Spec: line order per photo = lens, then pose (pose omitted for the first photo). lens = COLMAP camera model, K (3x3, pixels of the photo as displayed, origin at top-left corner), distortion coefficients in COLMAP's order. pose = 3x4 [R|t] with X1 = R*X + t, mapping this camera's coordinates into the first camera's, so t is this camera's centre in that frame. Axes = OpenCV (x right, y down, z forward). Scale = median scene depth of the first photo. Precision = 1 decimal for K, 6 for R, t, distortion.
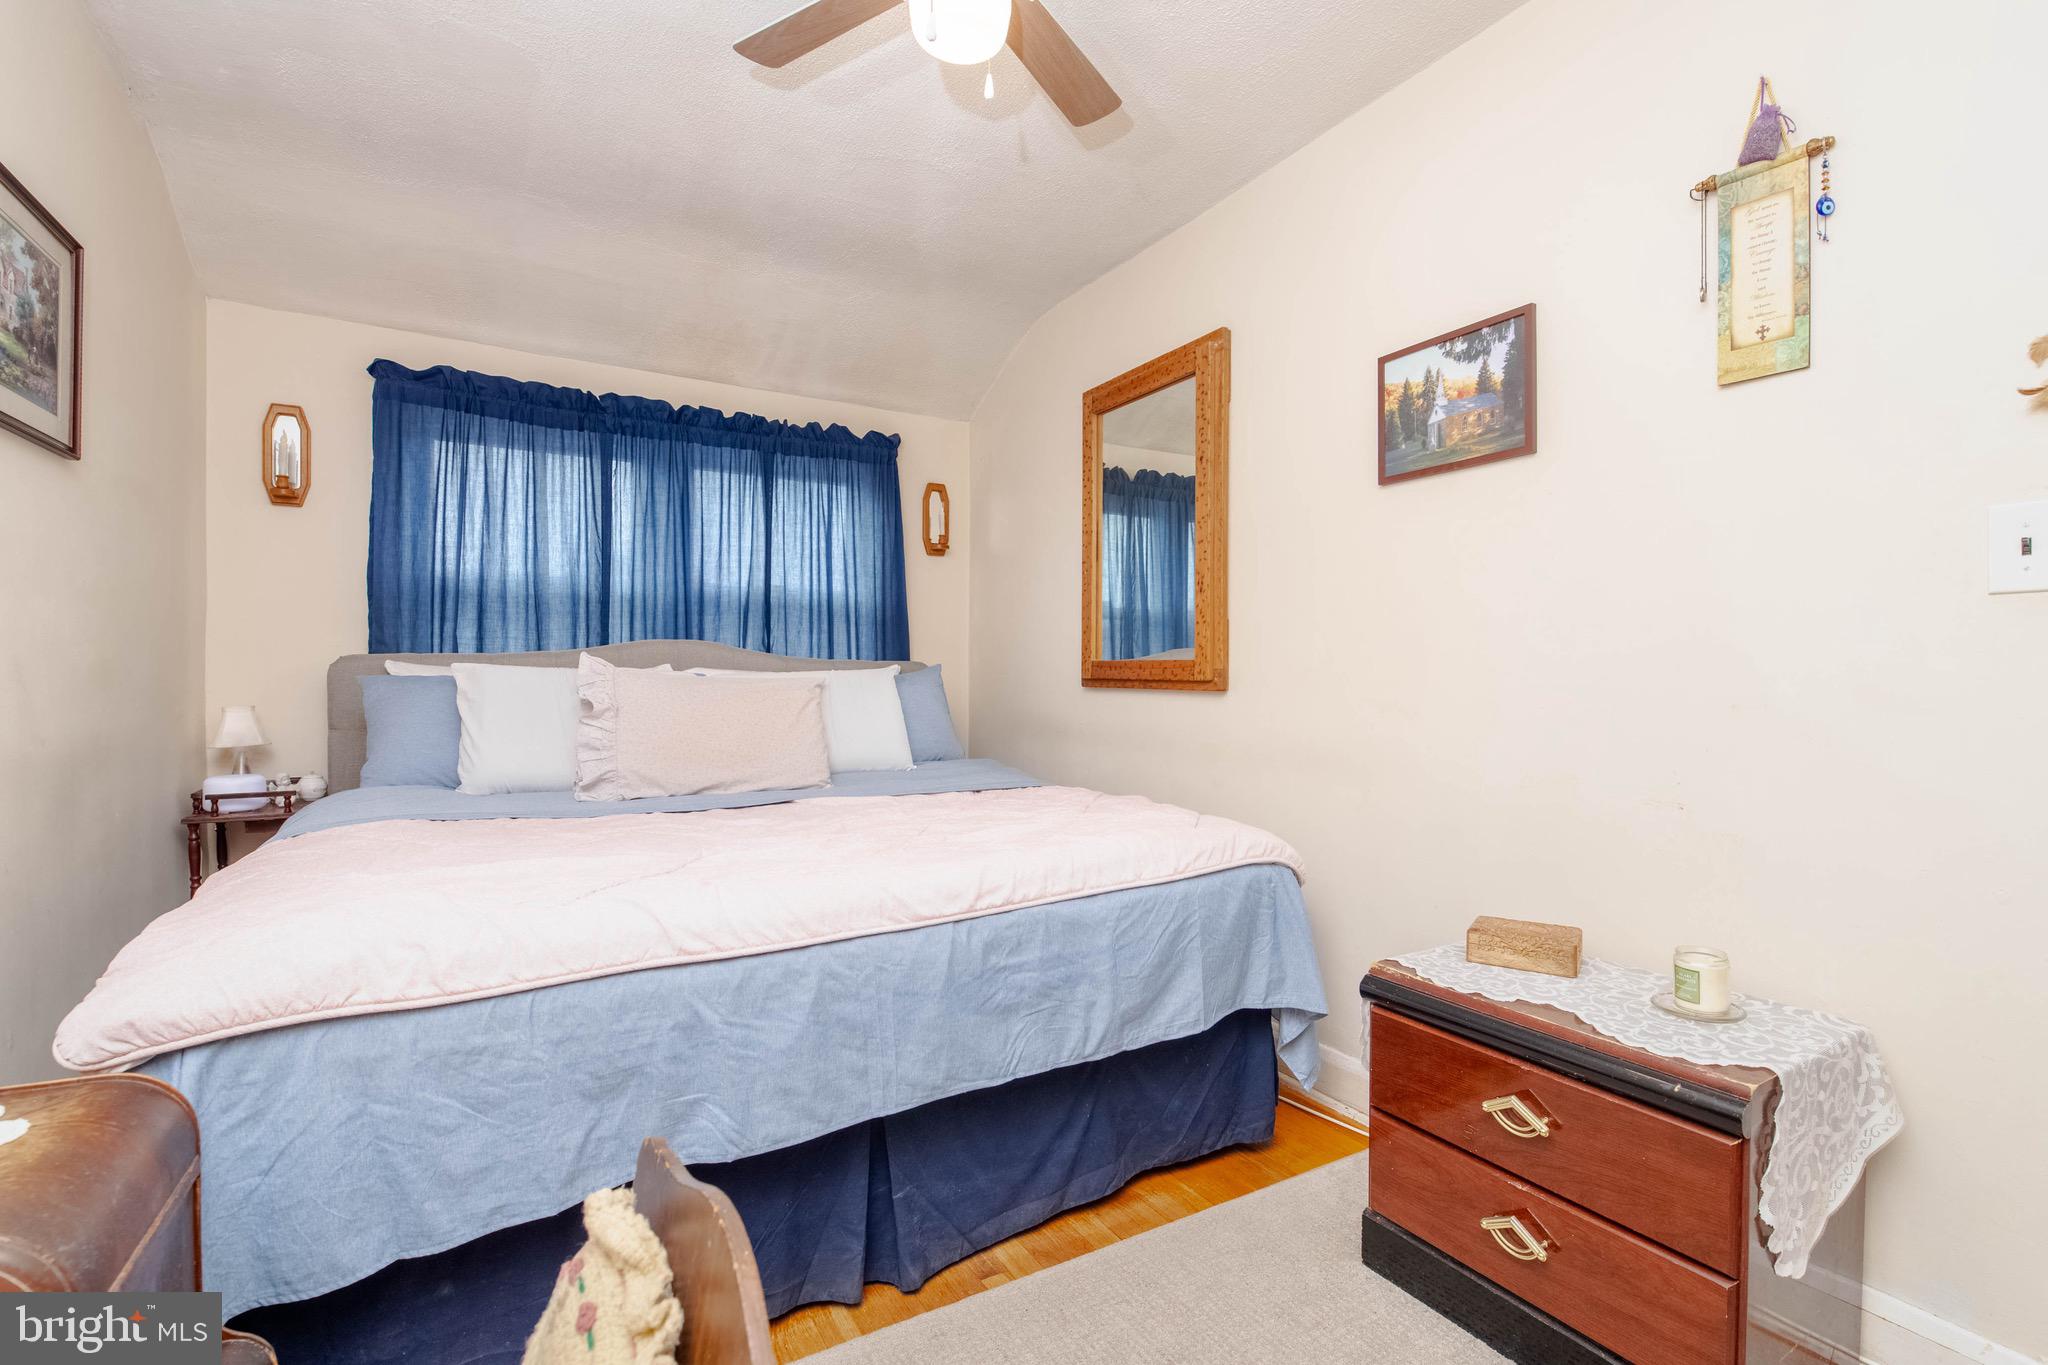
lens RADIAL K [[923.7, 0, 1025.8], [0, 923.7, 672.8], [0, 0, 1]] dist [-0.000126, -0.000875]
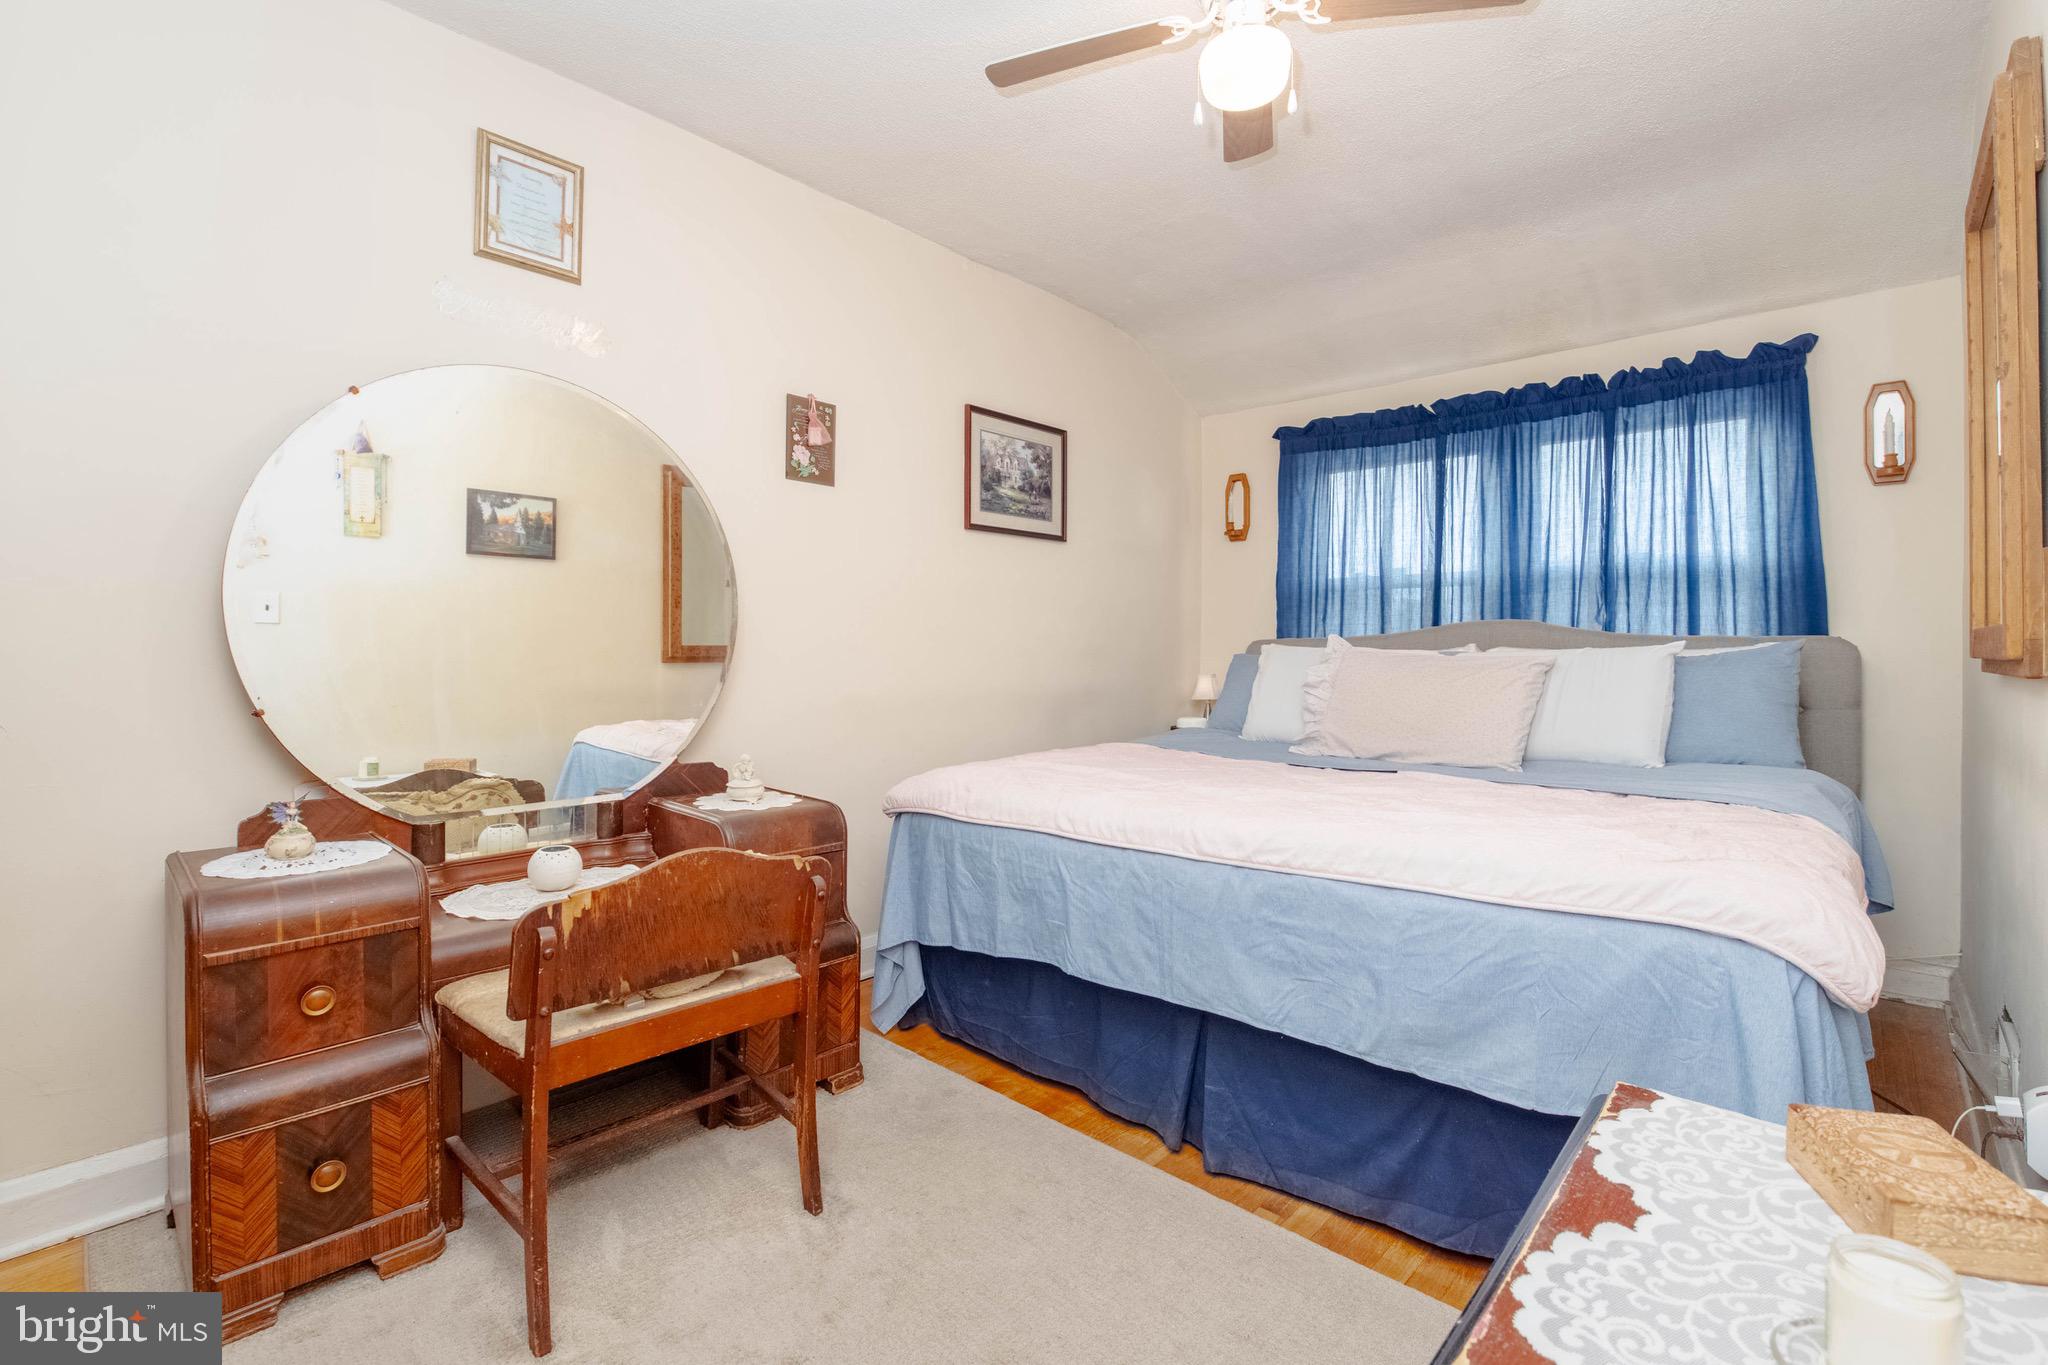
lens RADIAL K [[915.3, 0, 1024.9], [0, 915.3, 648.7], [0, 0, 1]] dist [-0.001998, -0.000294]
pose [[0.290333, -0.008712, -0.956886, 0.501655], [-0.003405, 0.999943, -0.010137, 0.008625], [0.956920, 0.006202, 0.290287, 0.233964]]
